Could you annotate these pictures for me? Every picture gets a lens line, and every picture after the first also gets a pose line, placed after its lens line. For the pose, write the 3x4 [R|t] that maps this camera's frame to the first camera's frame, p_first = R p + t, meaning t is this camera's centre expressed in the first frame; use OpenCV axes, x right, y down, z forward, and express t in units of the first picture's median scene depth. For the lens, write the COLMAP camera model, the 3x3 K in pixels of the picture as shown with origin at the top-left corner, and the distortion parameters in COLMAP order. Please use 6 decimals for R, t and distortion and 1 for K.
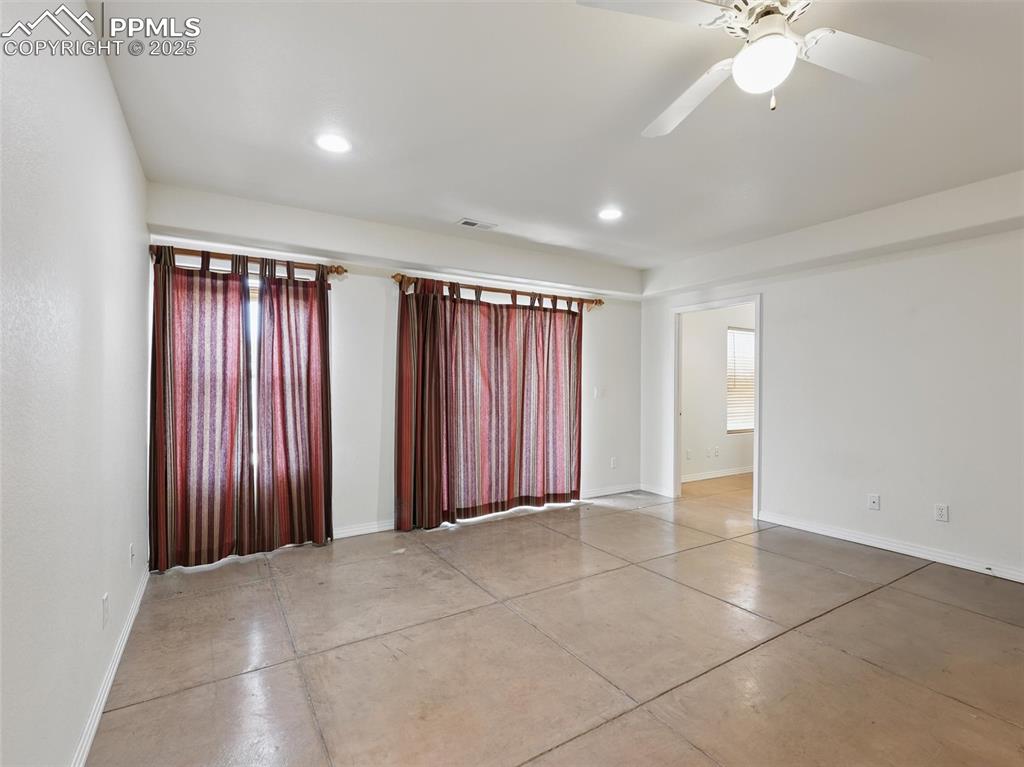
lens RADIAL K [[468.6, 0, 514.0], [0, 468.6, 384.0], [0, 0, 1]] dist [0.004625, -0.000887]
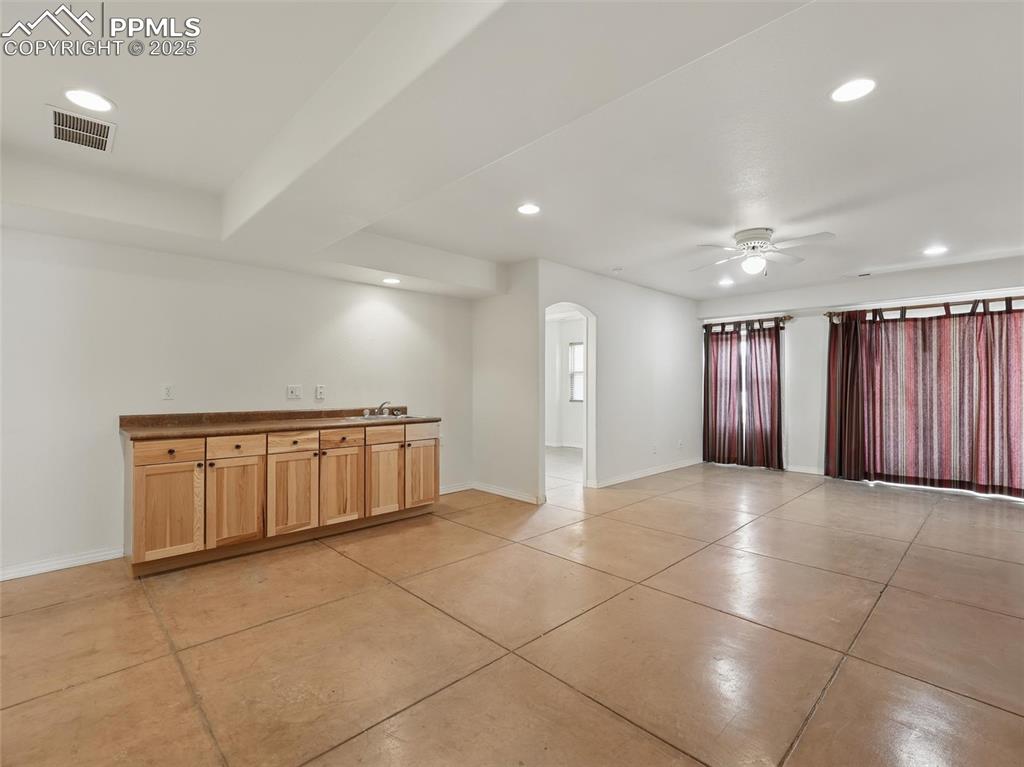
lens RADIAL K [[468.6, 0, 511.8], [0, 468.6, 380.5], [0, 0, 1]] dist [0.004625, -0.000887]
pose [[0.221220, -0.009639, -0.975176, 1.014652], [-0.002796, 0.999941, -0.010518, 0.012409], [0.975220, 0.005053, 0.221180, -0.365415]]
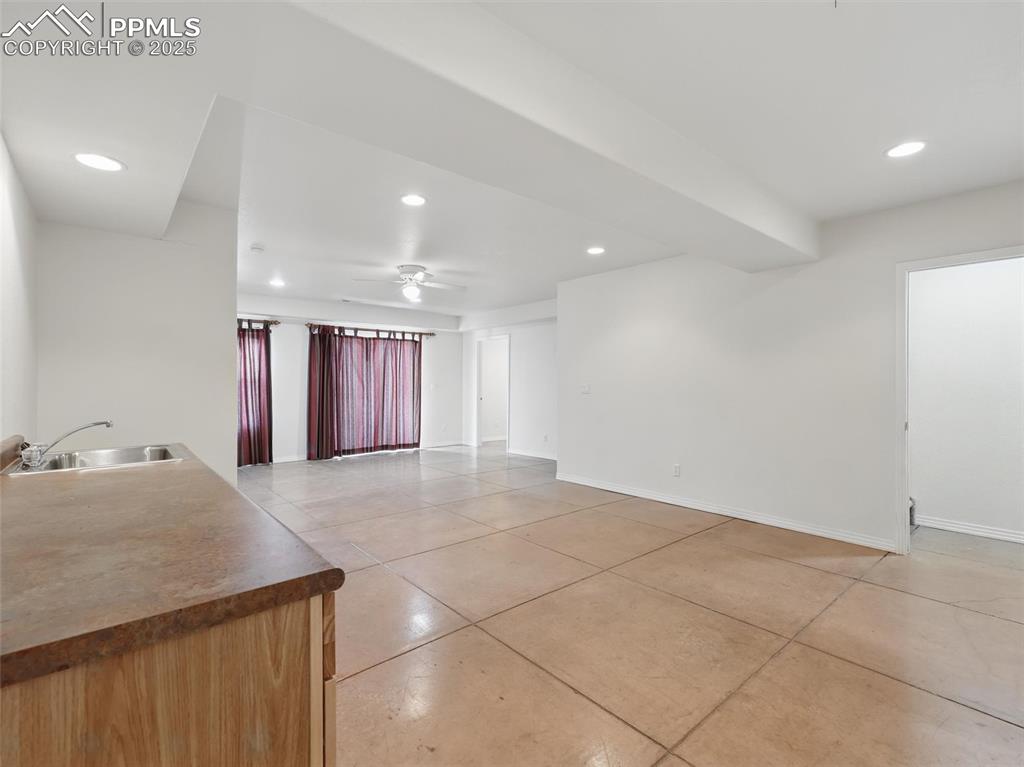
lens RADIAL K [[468.6, 0, 513.6], [0, 468.6, 378.4], [0, 0, 1]] dist [0.004625, -0.000887]
pose [[0.988779, -0.004671, 0.149313, 0.273599], [0.006619, 0.999899, -0.012555, 0.014539], [-0.149239, 0.013402, 0.988710, -0.945616]]
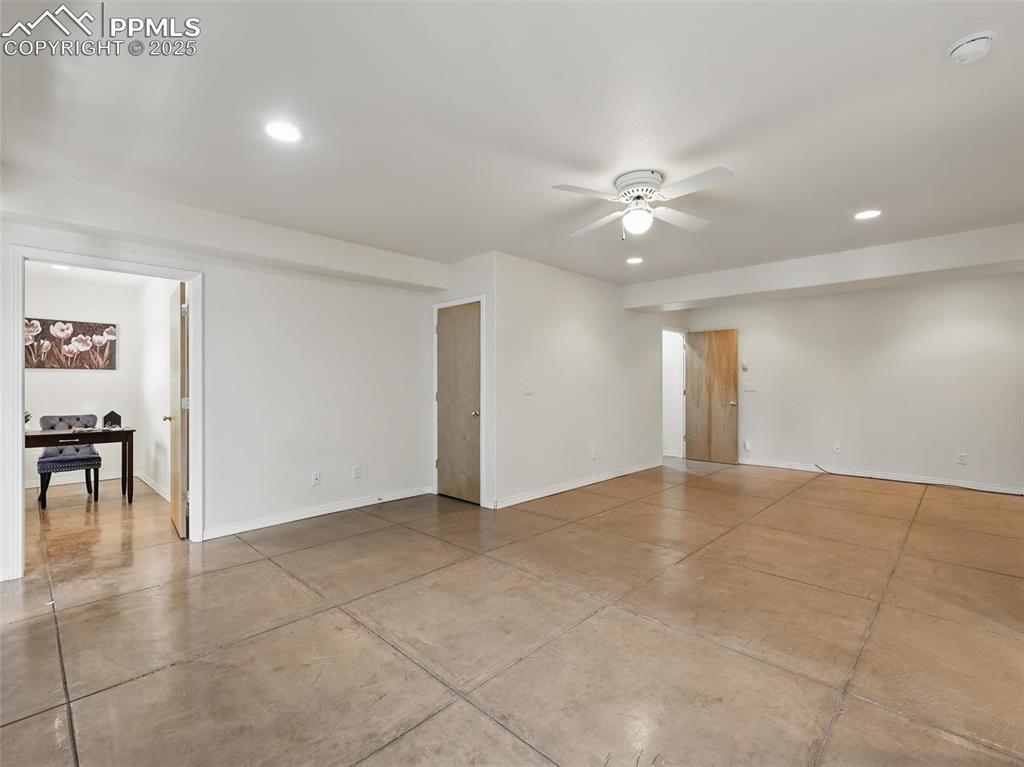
lens RADIAL K [[468.6, 0, 512.3], [0, 468.6, 384.6], [0, 0, 1]] dist [0.004625, -0.000887]
pose [[-0.225761, -0.004005, 0.974175, -0.627596], [-0.002370, 0.999991, 0.003561, 0.006349], [-0.974180, -0.001505, -0.225768, 0.959918]]
